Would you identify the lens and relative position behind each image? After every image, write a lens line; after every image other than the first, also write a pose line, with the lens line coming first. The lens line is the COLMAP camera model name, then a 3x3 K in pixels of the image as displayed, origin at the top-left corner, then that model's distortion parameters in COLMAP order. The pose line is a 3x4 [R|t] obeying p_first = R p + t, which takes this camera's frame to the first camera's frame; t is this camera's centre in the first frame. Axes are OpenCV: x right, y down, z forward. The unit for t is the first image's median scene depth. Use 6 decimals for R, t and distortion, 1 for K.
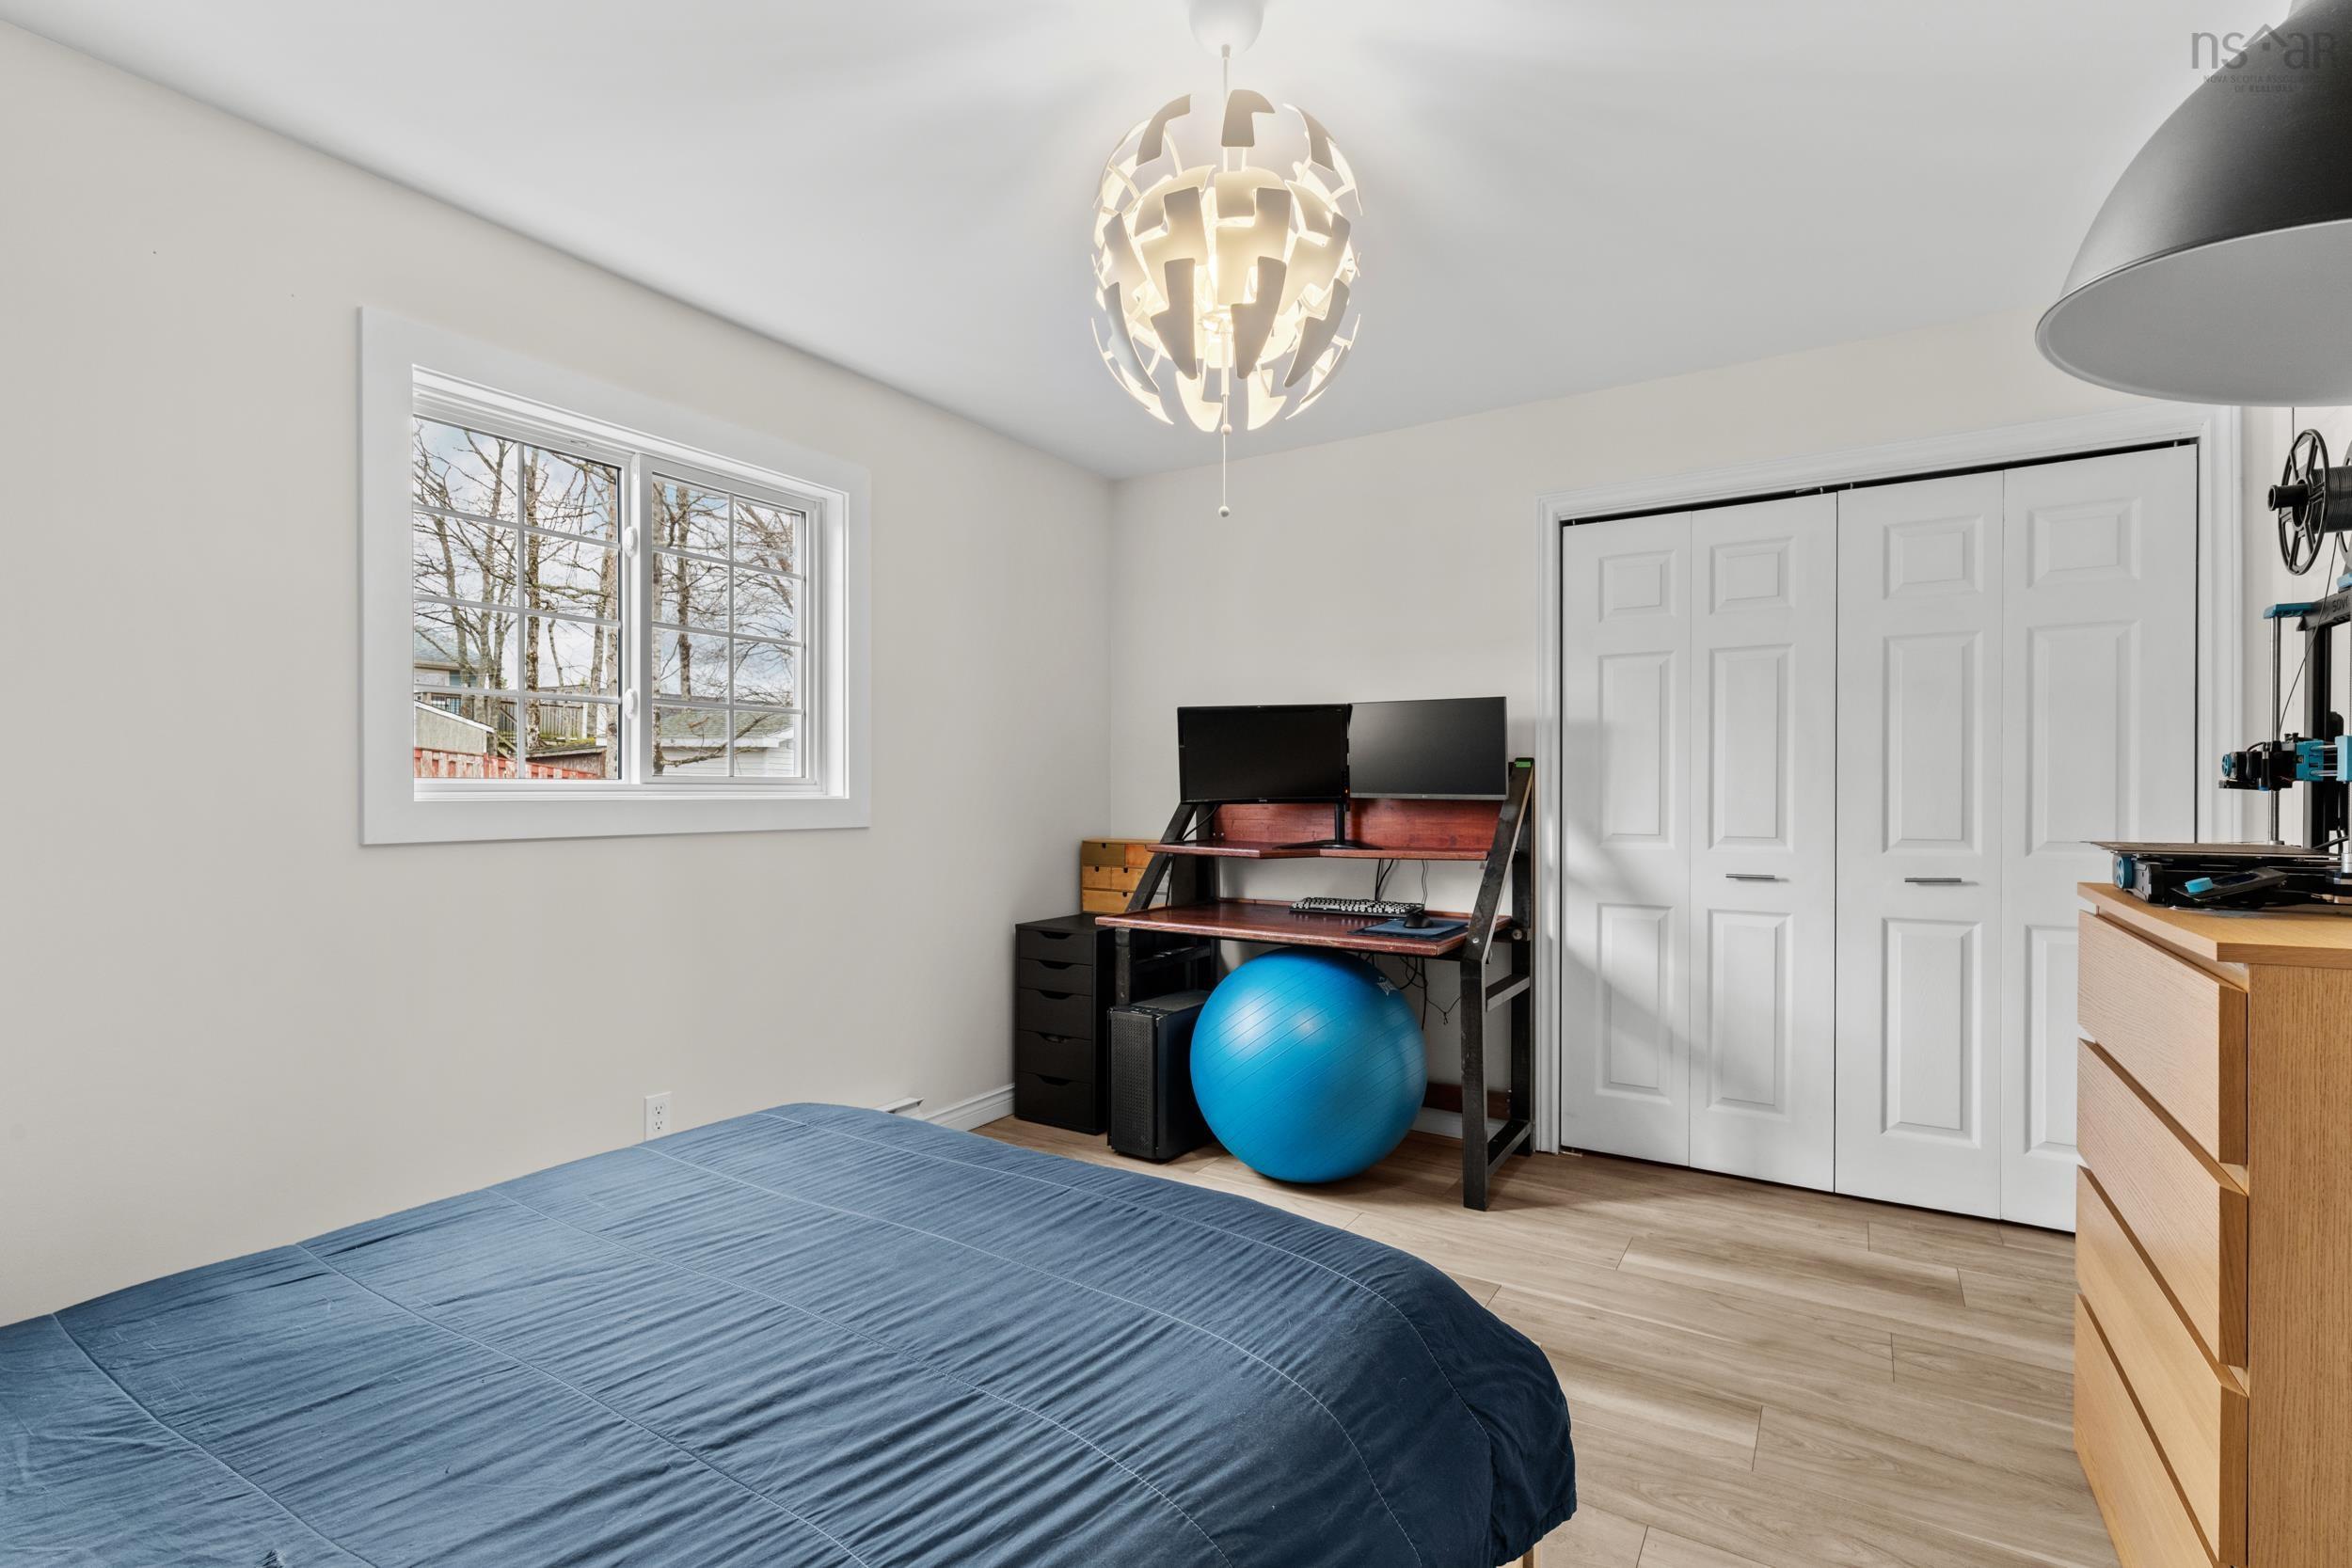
lens RADIAL K [[1042.2, 0, 1180.4], [0, 1042.2, 793.6], [0, 0, 1]] dist [-0.000499, 0.000083]
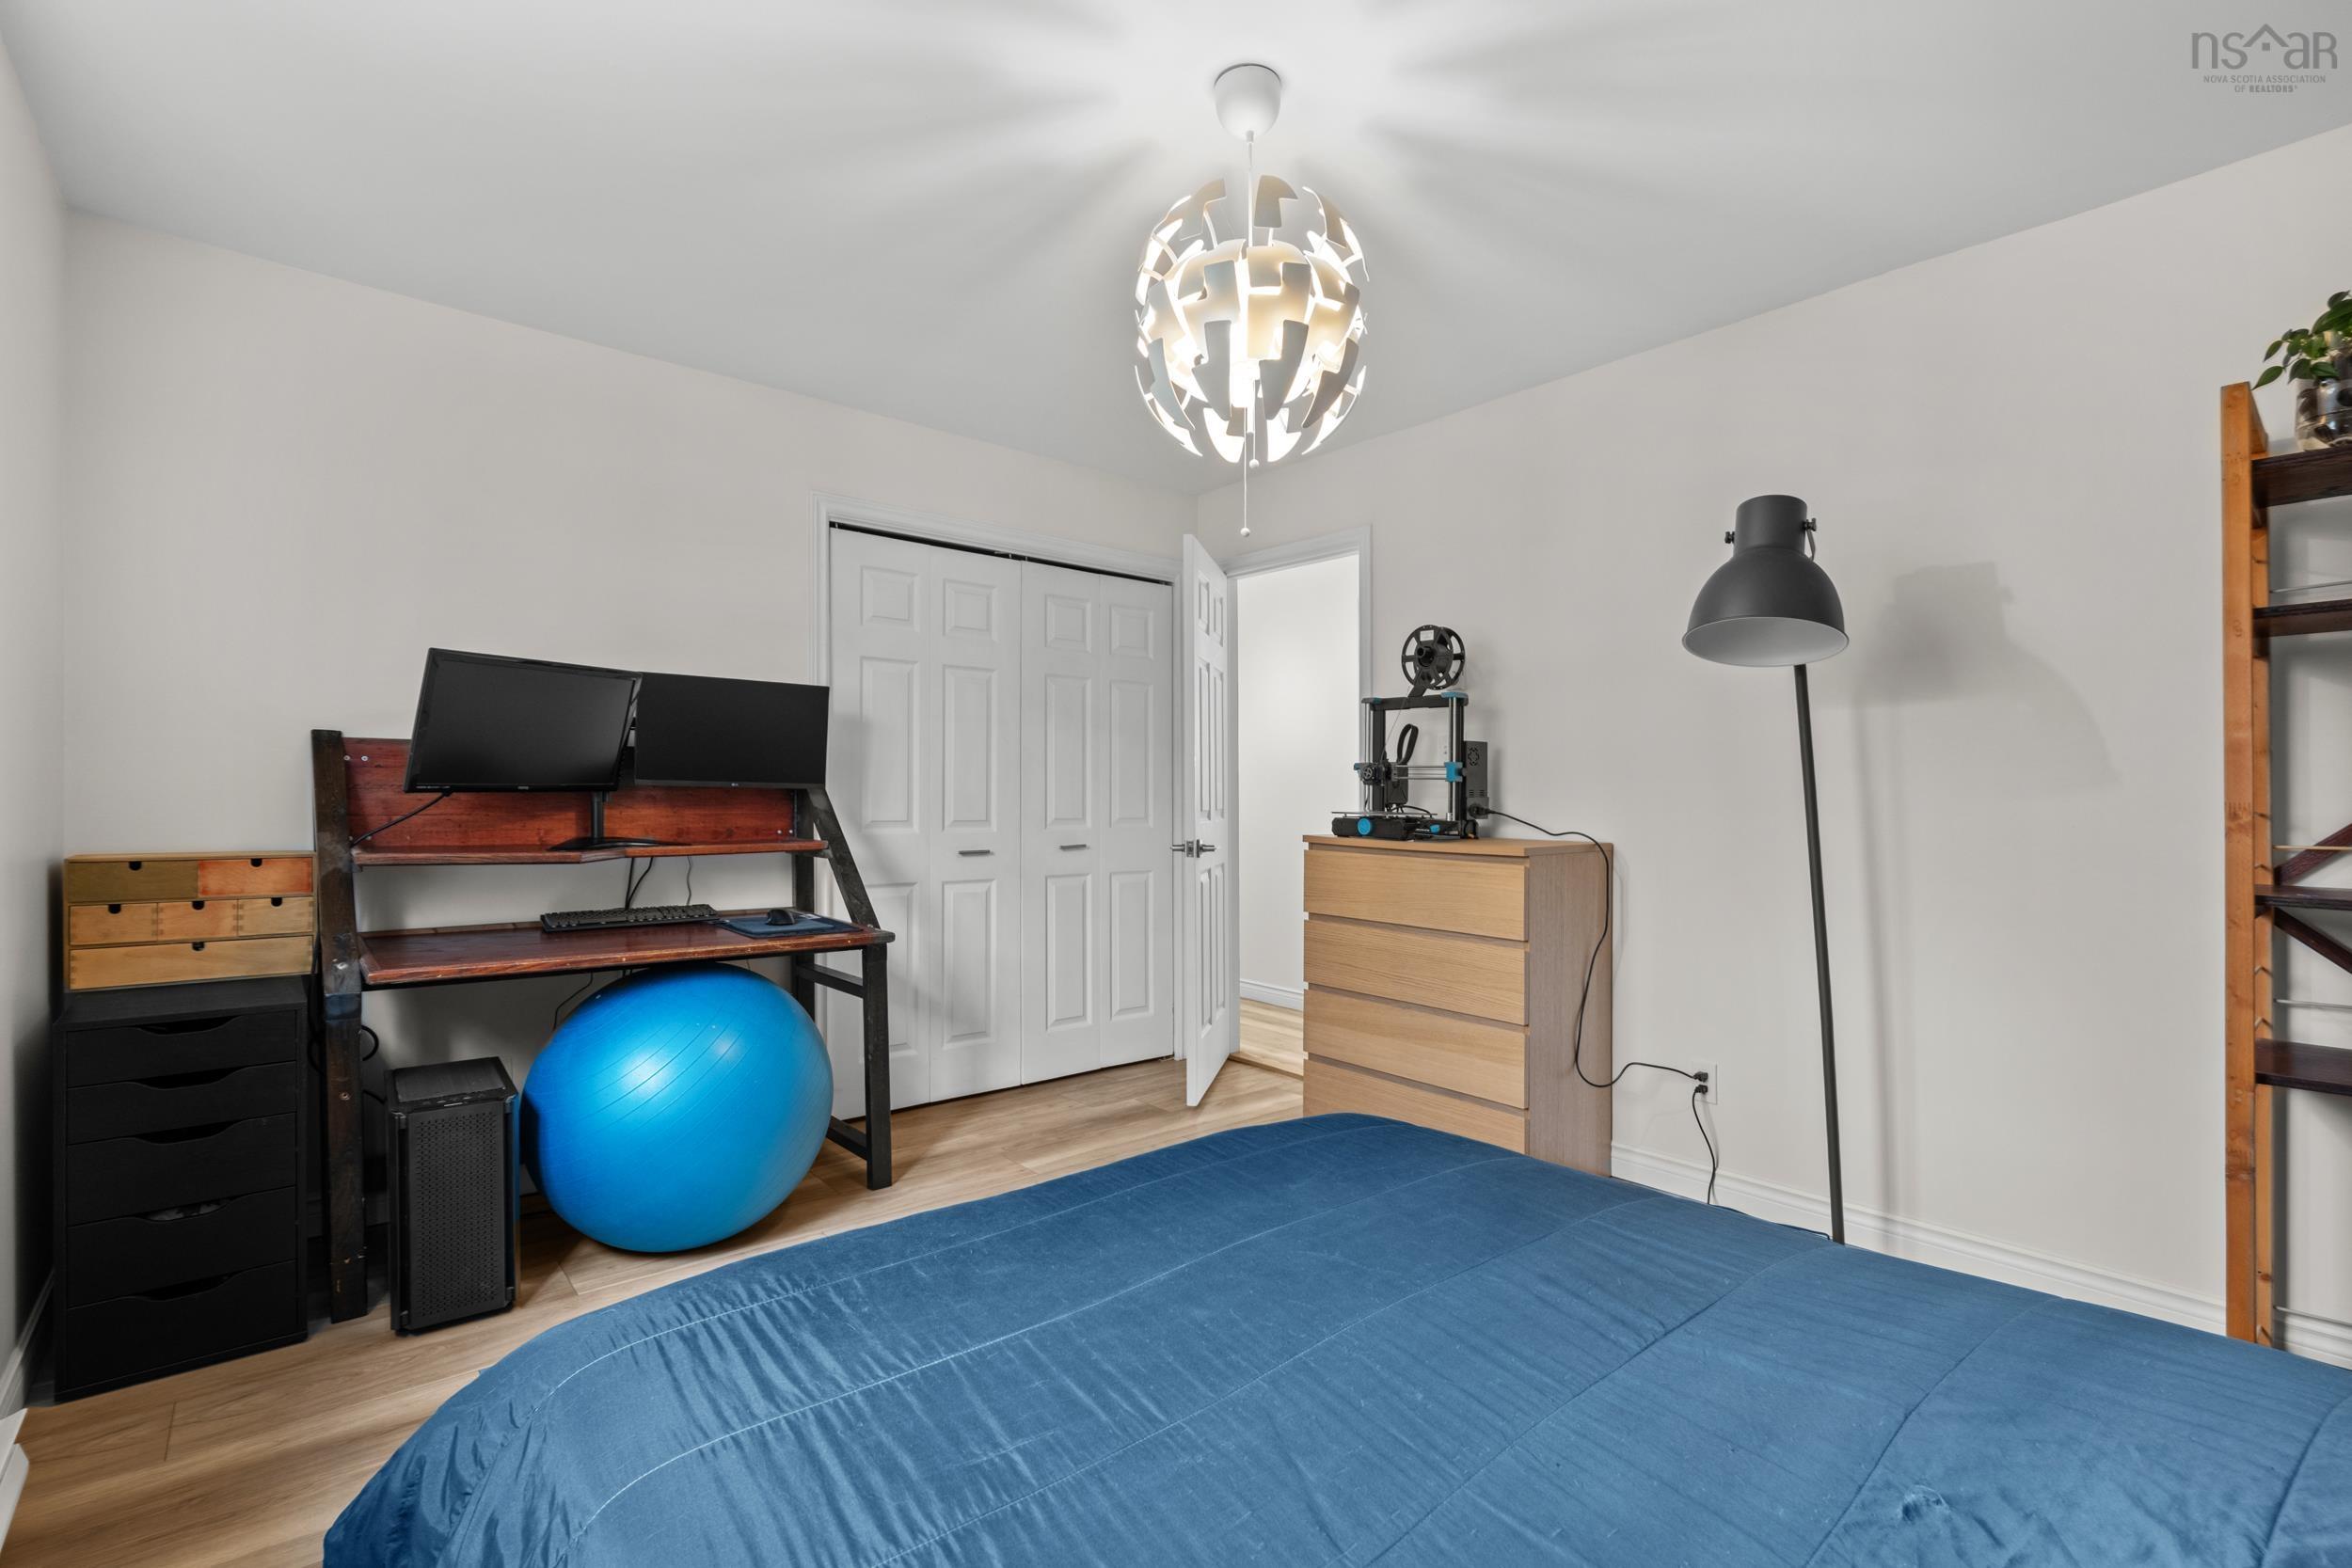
lens RADIAL K [[1056.1, 0, 1180.6], [0, 1056.1, 782.0], [0, 0, 1]] dist [-0.000466, -0.000684]
pose [[0.306267, 0.013990, 0.951843, -0.598838], [-0.007619, 0.999896, -0.012245, 0.009861], [-0.951915, -0.003502, 0.306342, 0.390298]]
